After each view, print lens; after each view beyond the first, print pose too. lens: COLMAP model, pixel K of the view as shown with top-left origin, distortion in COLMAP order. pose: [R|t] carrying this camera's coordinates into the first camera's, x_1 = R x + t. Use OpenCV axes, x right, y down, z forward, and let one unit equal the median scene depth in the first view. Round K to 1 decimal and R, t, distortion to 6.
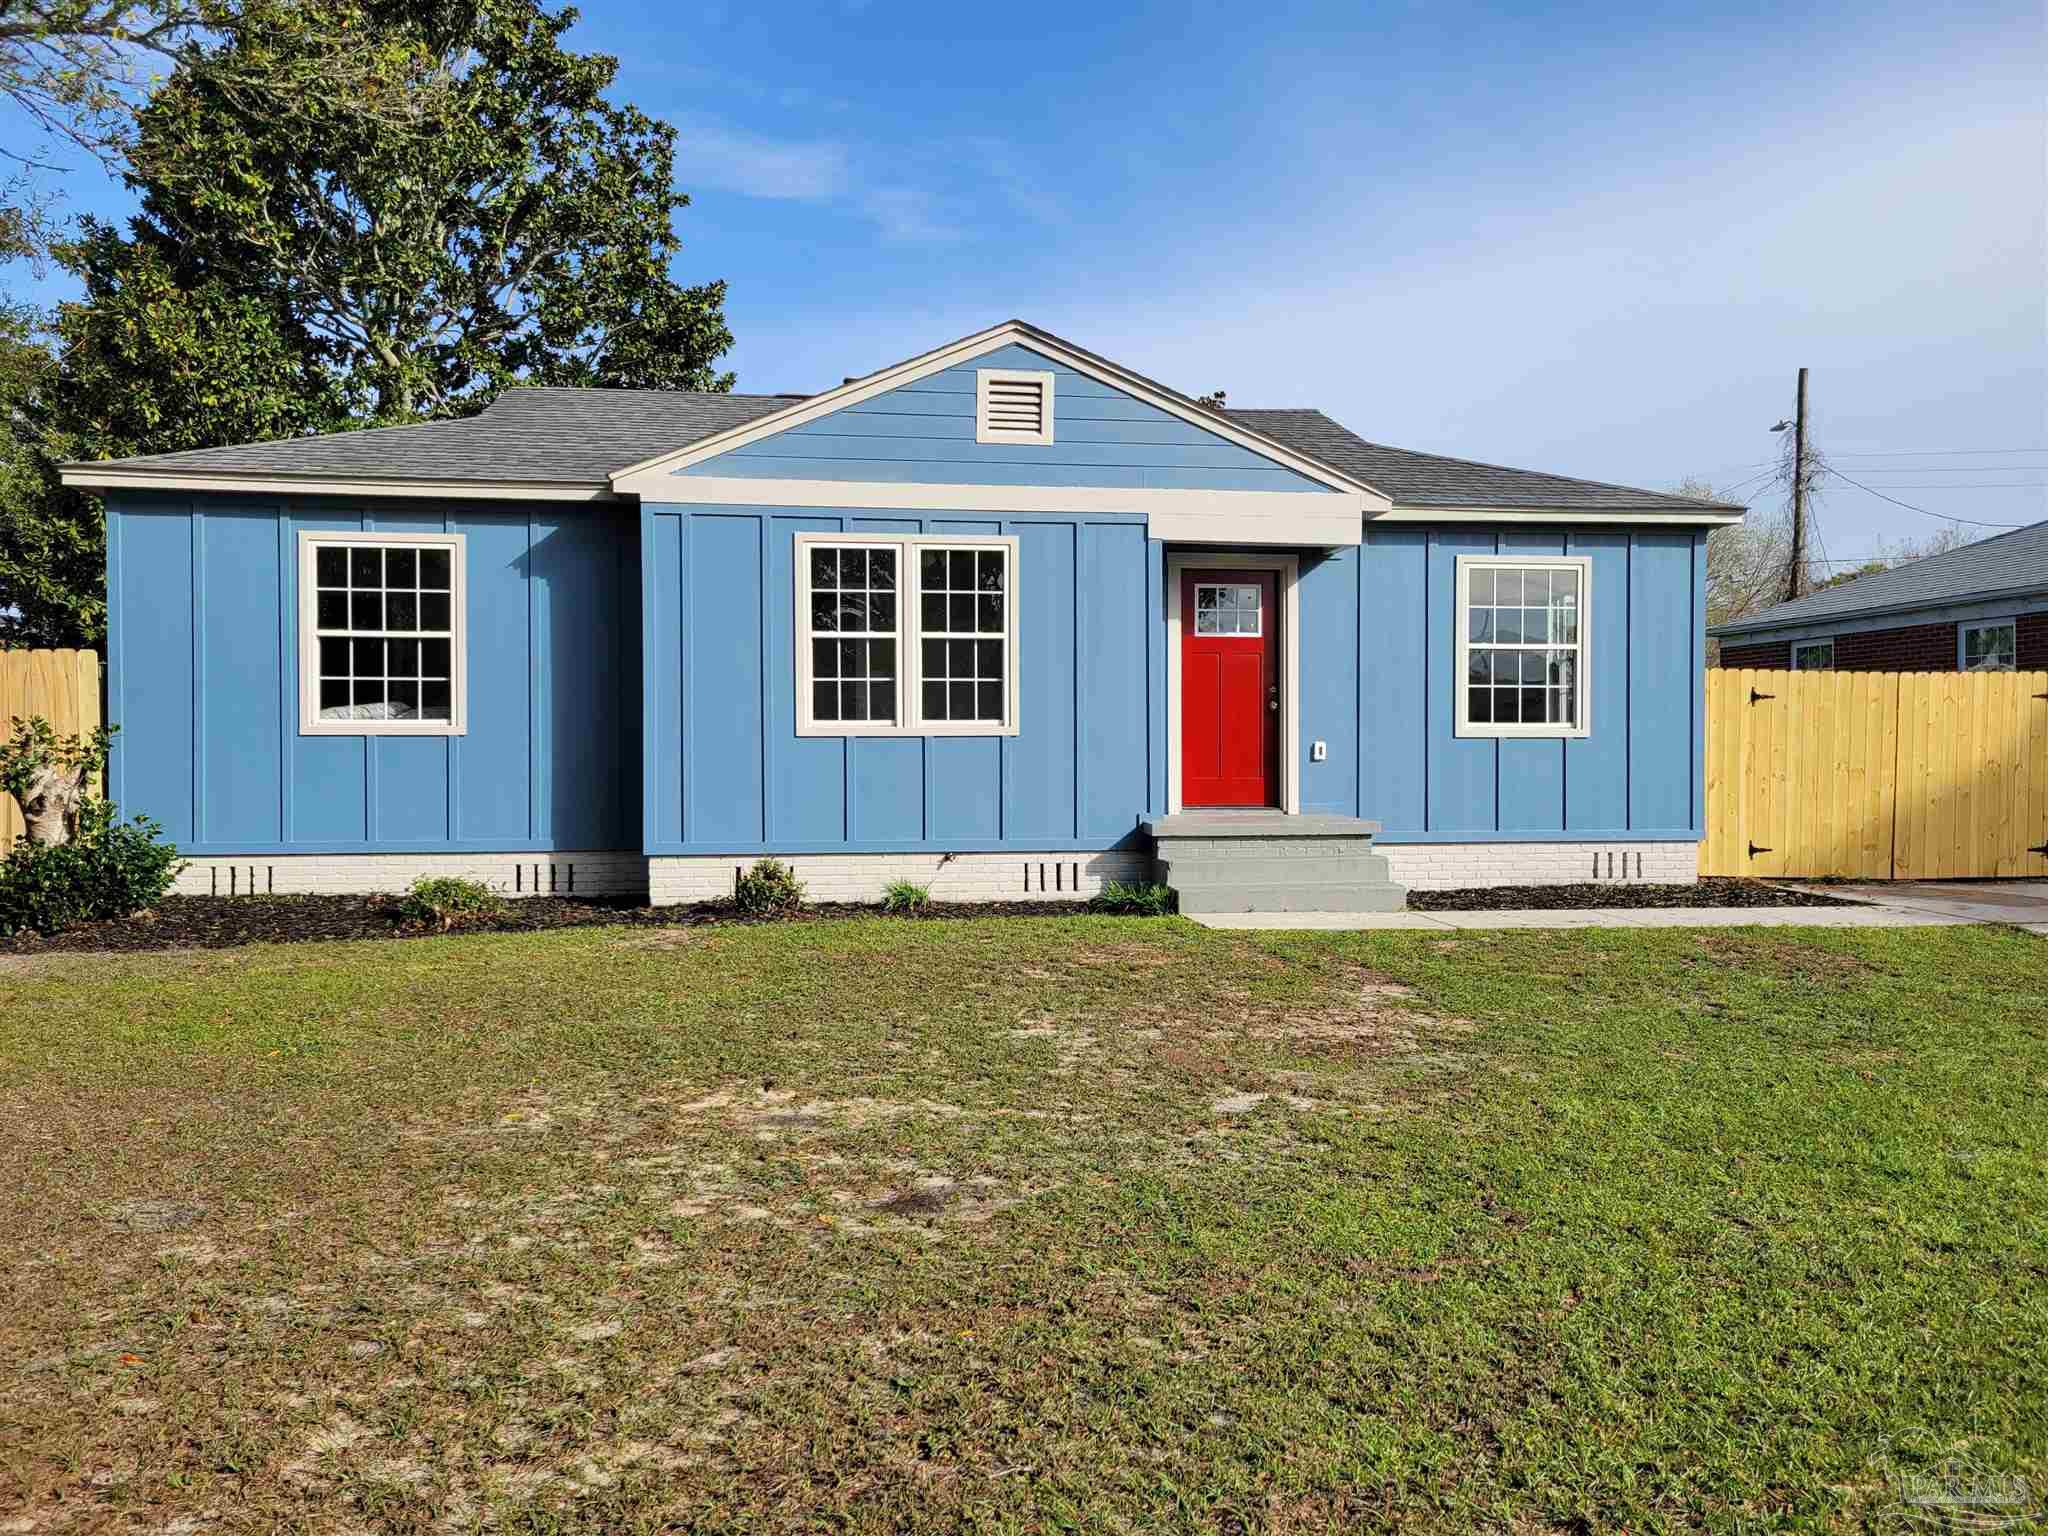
lens RADIAL K [[1549.4, 0, 1034.4], [0, 1549.4, 766.5], [0, 0, 1]] dist [0.016427, -0.000174]
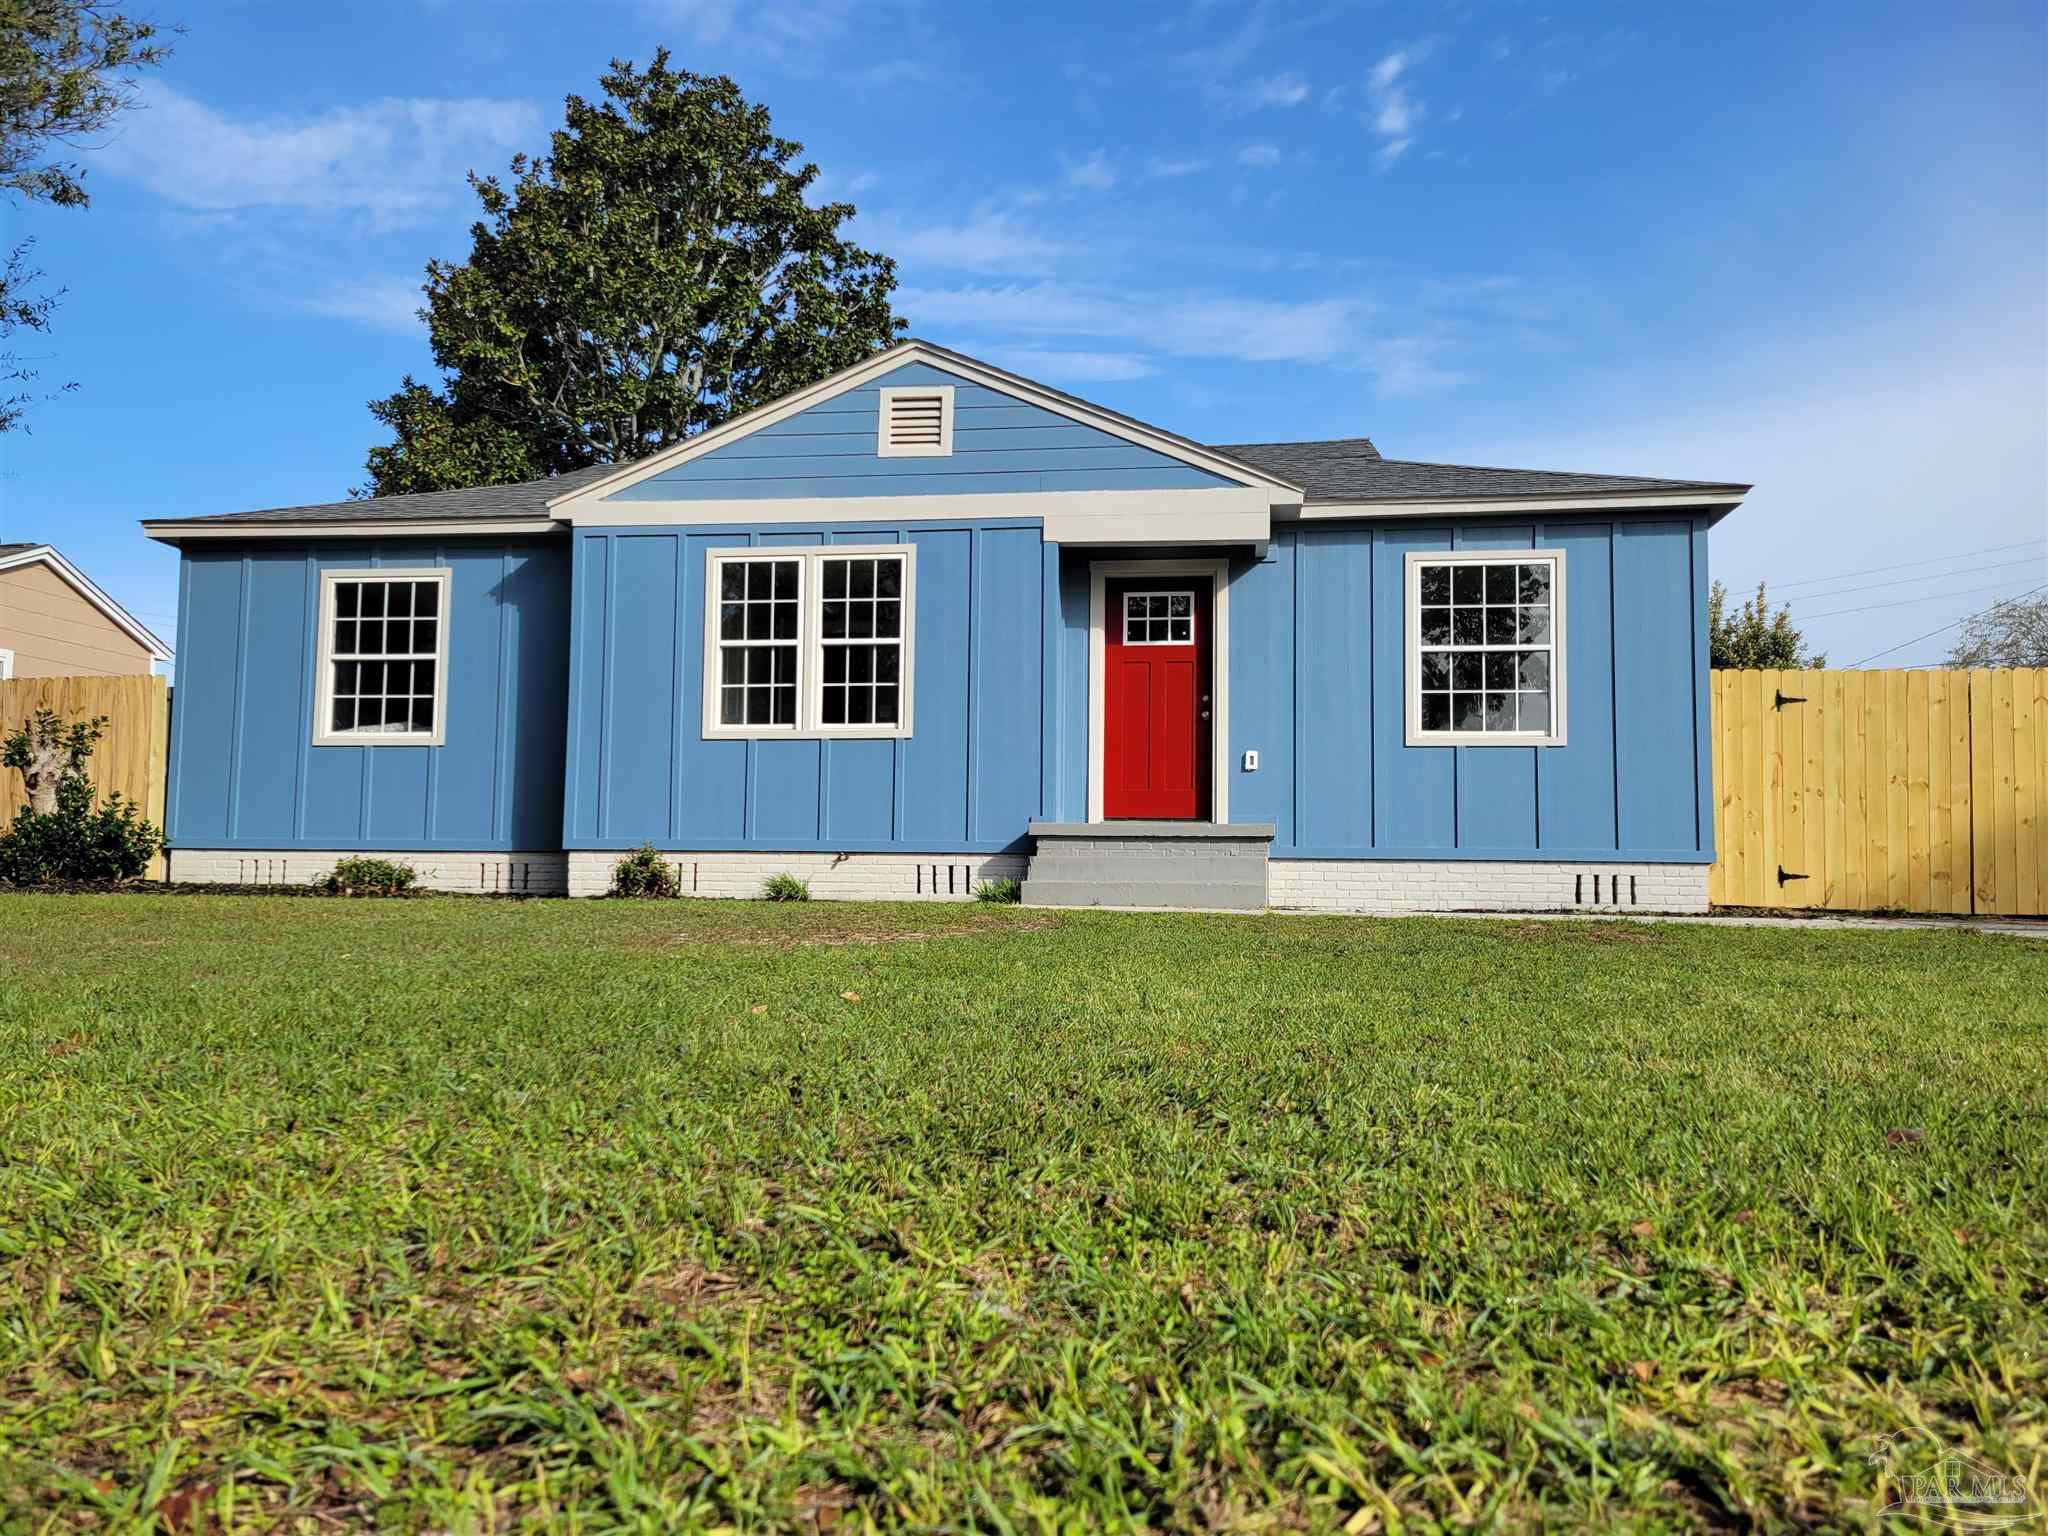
lens RADIAL K [[1549.4, 0, 1031.2], [0, 1549.4, 774.8], [0, 0, 1]] dist [0.016427, -0.000174]
pose [[0.959193, -0.010488, -0.282558, 0.350737], [-0.015815, 0.995757, -0.090648, 0.094650], [0.282309, 0.091417, 0.954958, 0.057663]]
